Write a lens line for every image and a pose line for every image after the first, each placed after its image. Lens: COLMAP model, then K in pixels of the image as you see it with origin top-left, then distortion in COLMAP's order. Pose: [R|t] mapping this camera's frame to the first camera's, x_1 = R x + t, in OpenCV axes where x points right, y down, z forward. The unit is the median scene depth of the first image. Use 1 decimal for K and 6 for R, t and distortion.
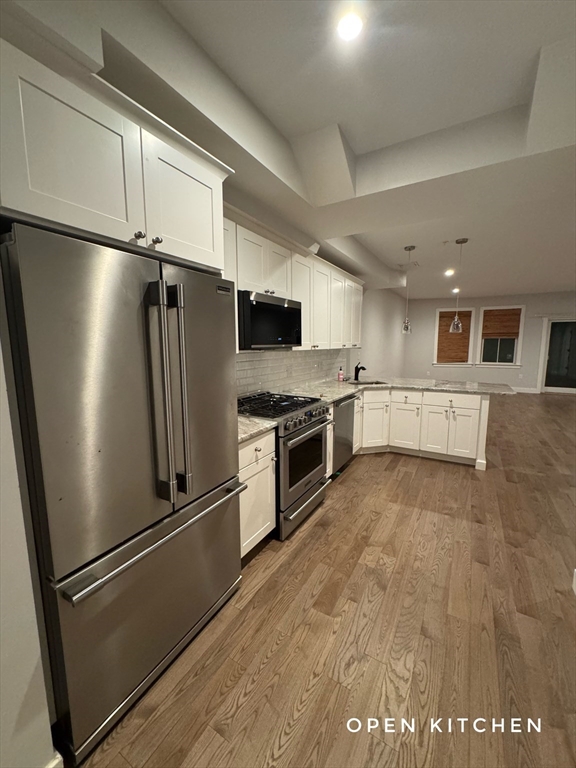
lens RADIAL K [[307.7, 0, 288.0], [0, 307.7, 384.0], [0, 0, 1]] dist [-0.000482, -0.000792]
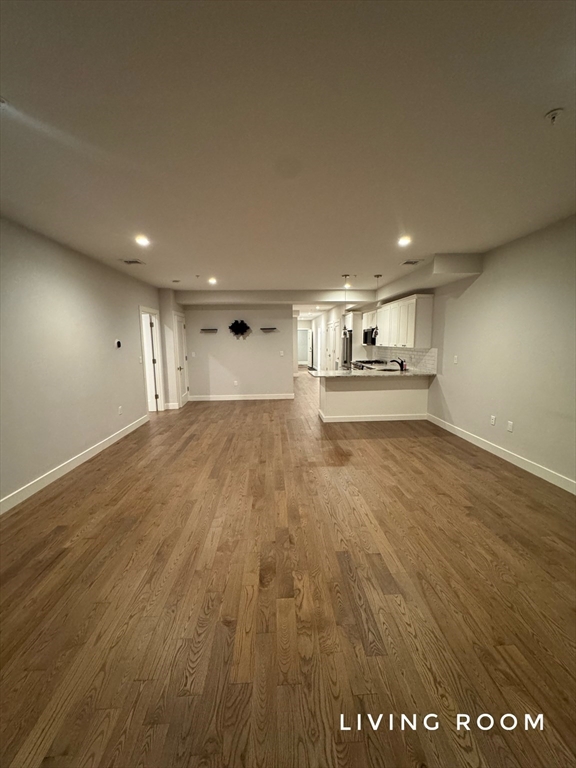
lens RADIAL K [[307.7, 0, 288.0], [0, 307.7, 384.0], [0, 0, 1]] dist [-0.000482, -0.000792]
pose [[-0.833142, 0.090703, -0.545571, 1.171744], [-0.060661, 0.965522, 0.253156, -0.229490], [0.549723, 0.244010, -0.798914, 1.527997]]
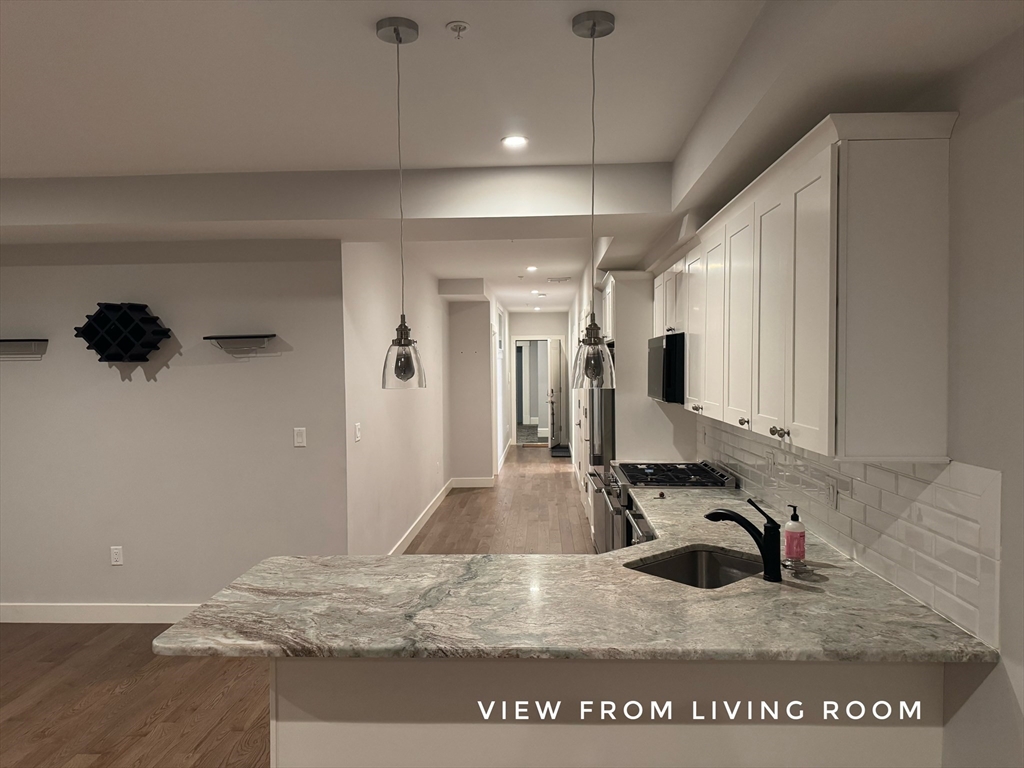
lens RADIAL K [[712.7, 0, 512.0], [0, 712.7, 384.0], [0, 0, 1]] dist [0.054043, -0.067162]
pose [[-0.881640, 0.027422, -0.471126, 0.542885], [-0.049334, 0.987485, 0.149799, -0.194091], [0.469338, 0.155311, -0.869253, 1.130543]]
